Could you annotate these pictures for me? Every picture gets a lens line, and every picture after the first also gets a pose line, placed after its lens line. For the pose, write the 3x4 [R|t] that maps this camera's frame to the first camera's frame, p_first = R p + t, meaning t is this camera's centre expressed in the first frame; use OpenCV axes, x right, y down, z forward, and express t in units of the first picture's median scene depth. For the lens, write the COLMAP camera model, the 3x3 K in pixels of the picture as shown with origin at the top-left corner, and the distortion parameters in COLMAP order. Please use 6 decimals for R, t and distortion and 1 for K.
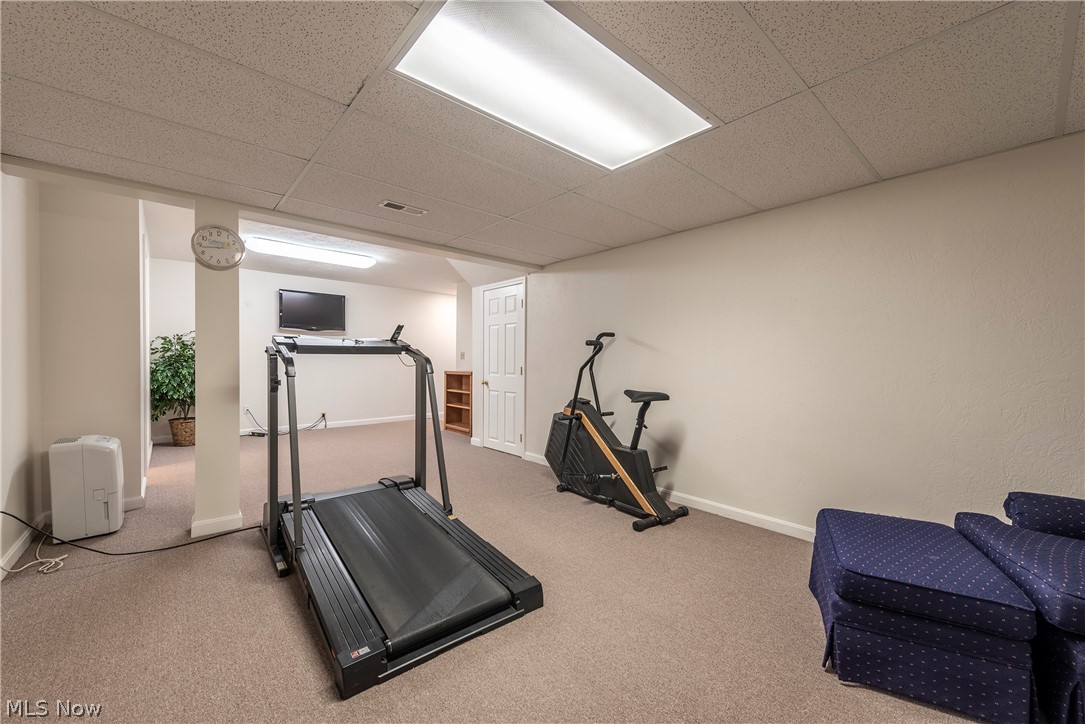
lens RADIAL K [[420.1, 0, 541.2], [0, 420.1, 361.4], [0, 0, 1]] dist [-0.007425, -0.000104]
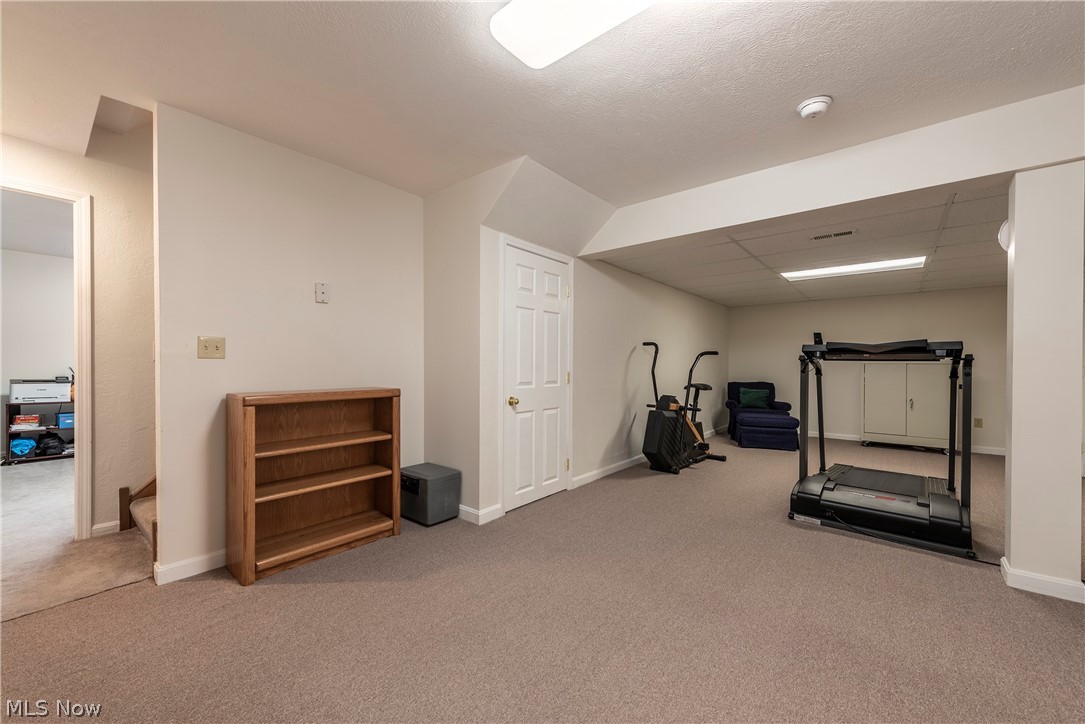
lens RADIAL K [[420.1, 0, 540.2], [0, 420.1, 366.4], [0, 0, 1]] dist [-0.007425, -0.000104]
pose [[-0.159619, -0.010948, 0.987118, -0.754150], [-0.003268, 0.999939, 0.010562, -0.005312], [-0.987173, -0.001540, -0.159645, 1.105021]]
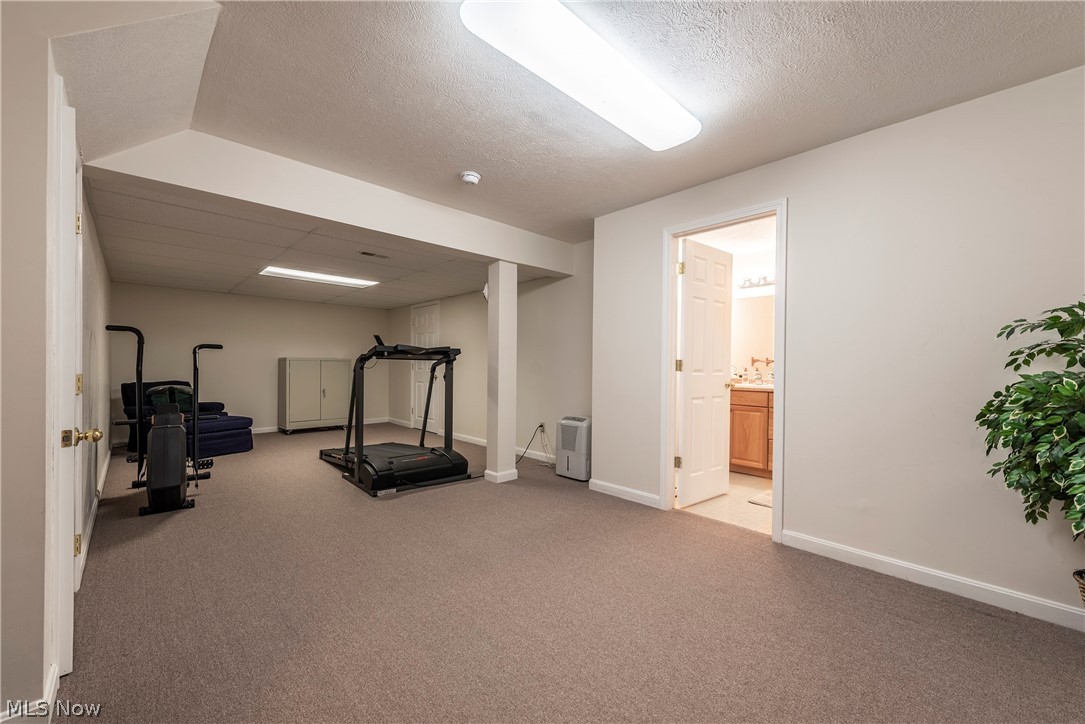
lens RADIAL K [[420.1, 0, 539.5], [0, 420.1, 364.4], [0, 0, 1]] dist [-0.007425, -0.000104]
pose [[-0.998874, -0.013020, -0.045629, -0.453544], [-0.013140, 0.999911, 0.002333, -0.004300], [0.045594, 0.002930, -0.998956, 1.356973]]
